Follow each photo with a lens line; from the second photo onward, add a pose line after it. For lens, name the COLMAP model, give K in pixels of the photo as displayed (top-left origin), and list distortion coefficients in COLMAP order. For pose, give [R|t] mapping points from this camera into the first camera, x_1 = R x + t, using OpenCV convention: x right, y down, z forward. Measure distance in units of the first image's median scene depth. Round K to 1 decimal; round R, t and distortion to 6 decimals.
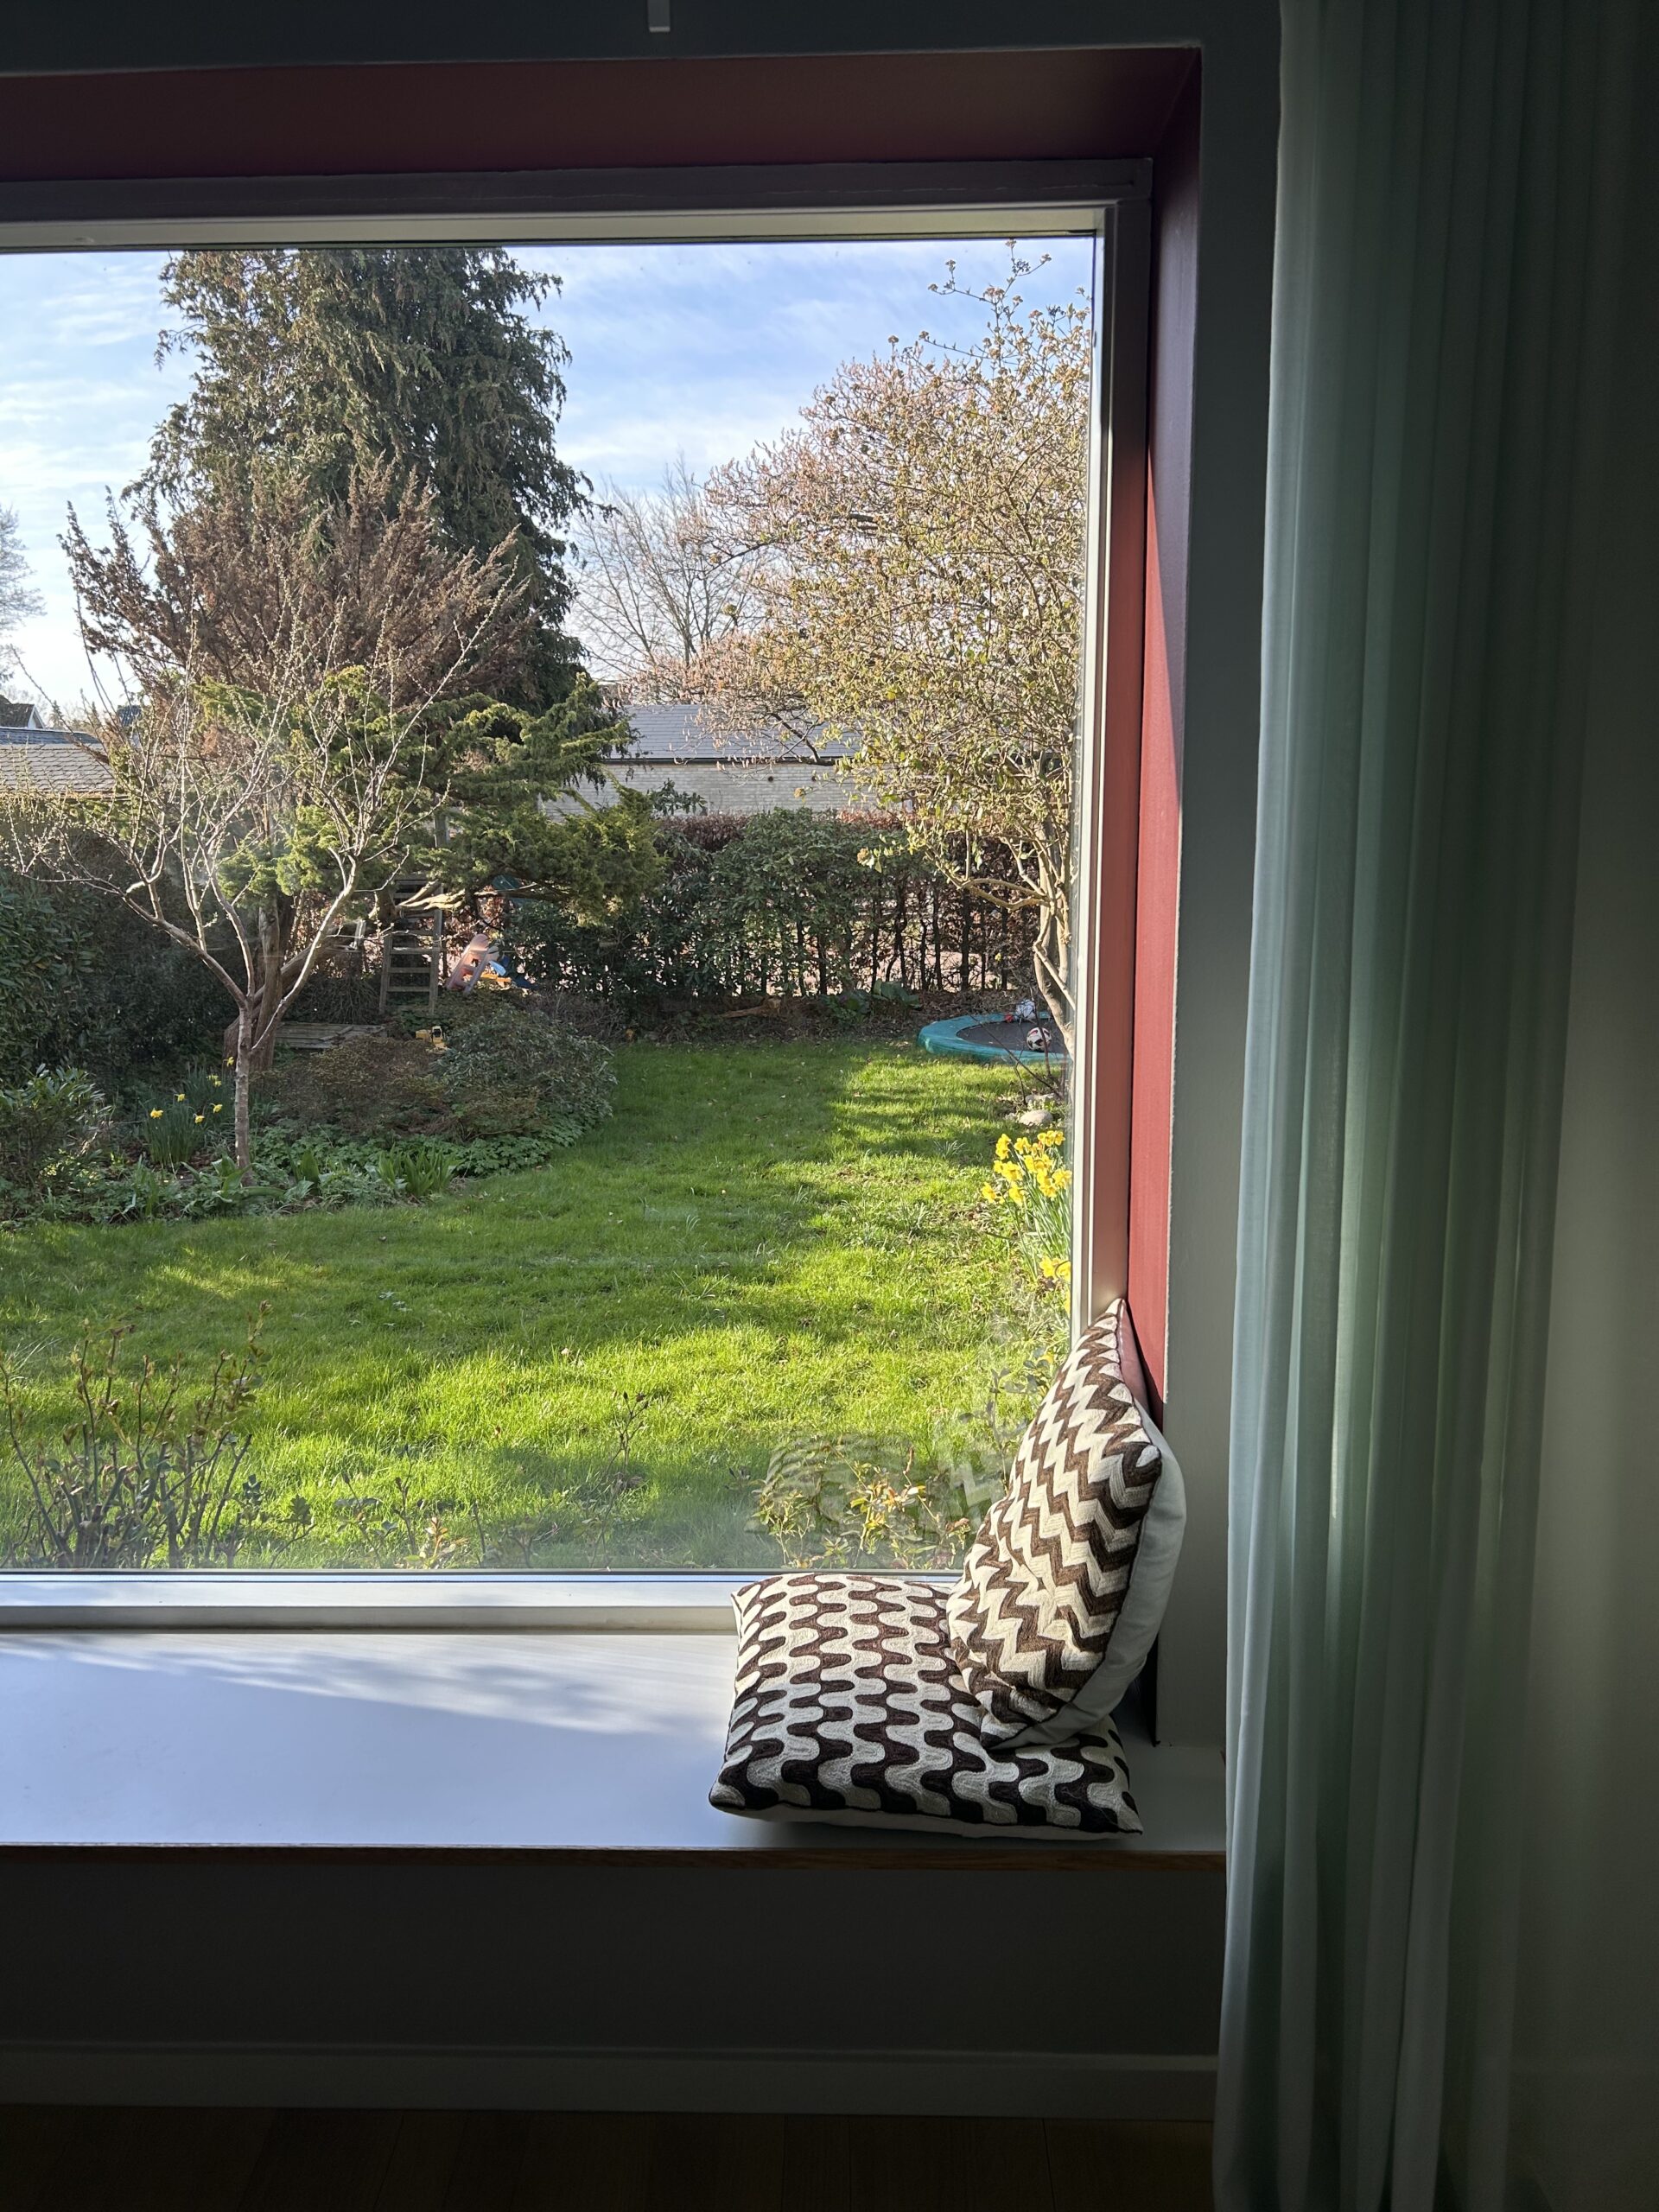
lens RADIAL K [[1692.9, 0, 832.3], [0, 1692.9, 1110.3], [0, 0, 1]] dist [0.040831, -0.020365]
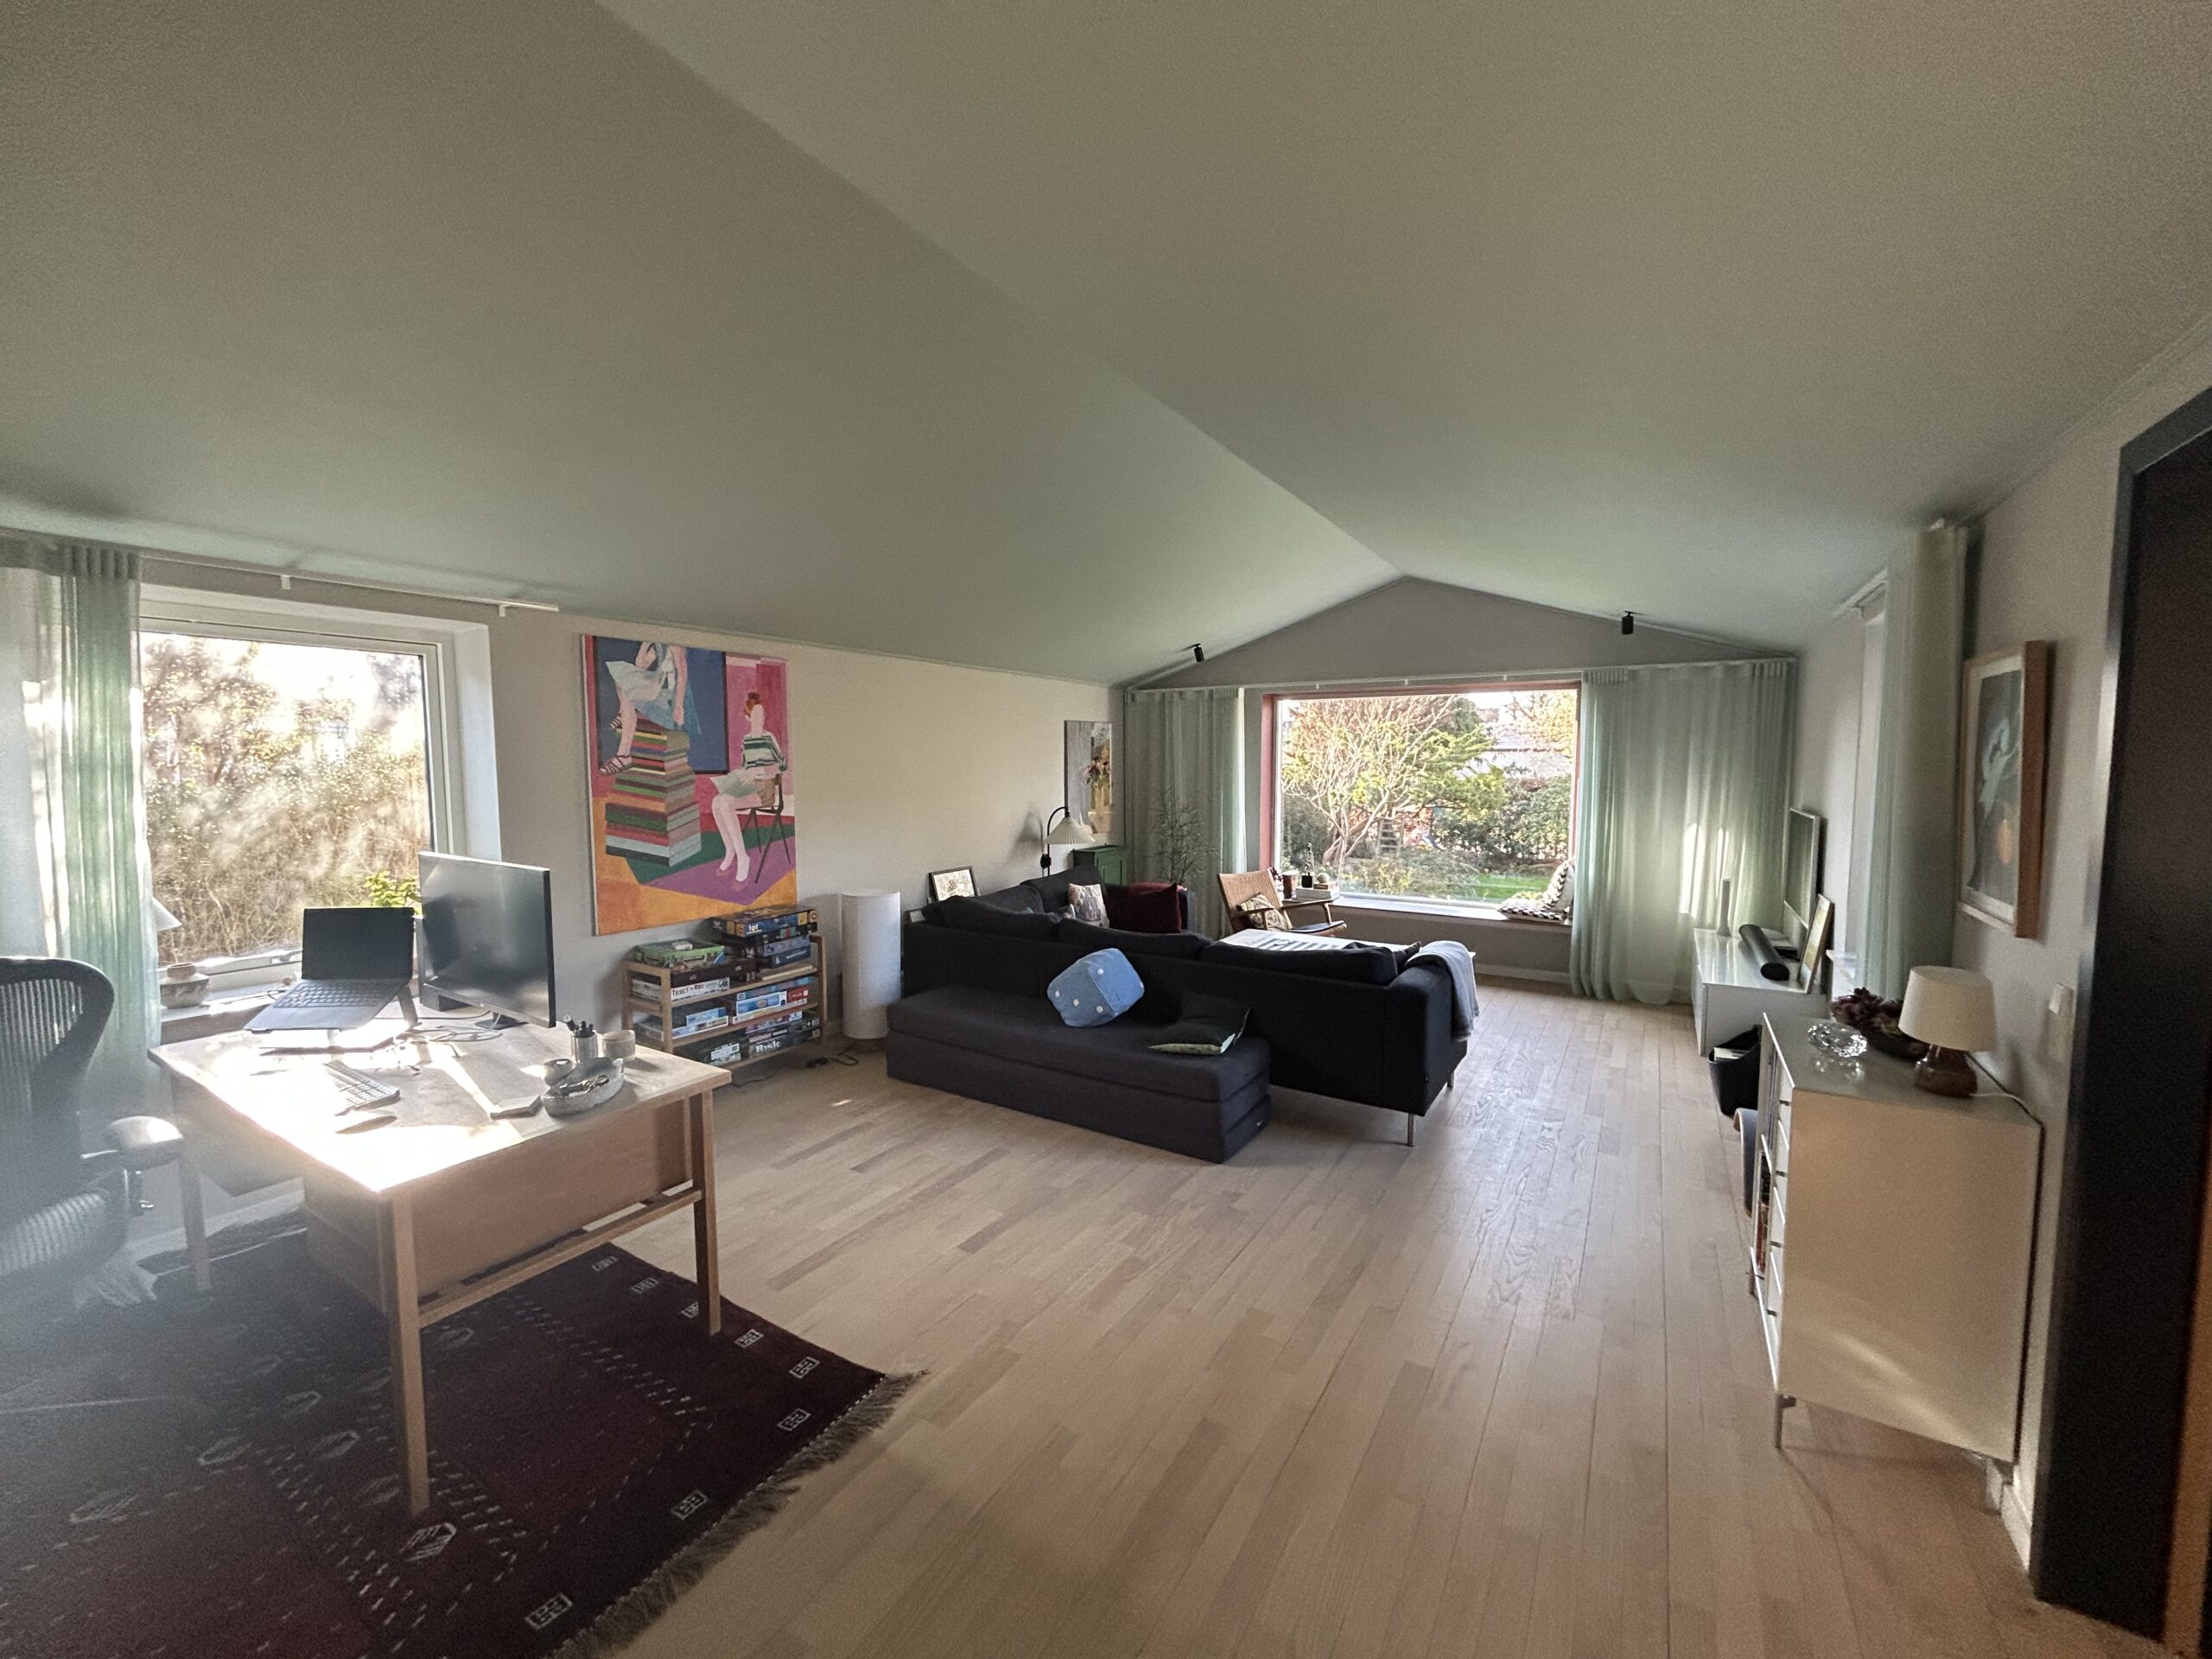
lens RADIAL K [[875.7, 0, 1103.7], [0, 875.7, 834.6], [0, 0, 1]] dist [-0.000751, -0.000877]
pose [[0.860589, 0.048150, -0.507020, 0.031398], [-0.099937, 0.992132, -0.075410, 0.046616], [0.499399, 0.115567, 0.858629, -0.271663]]
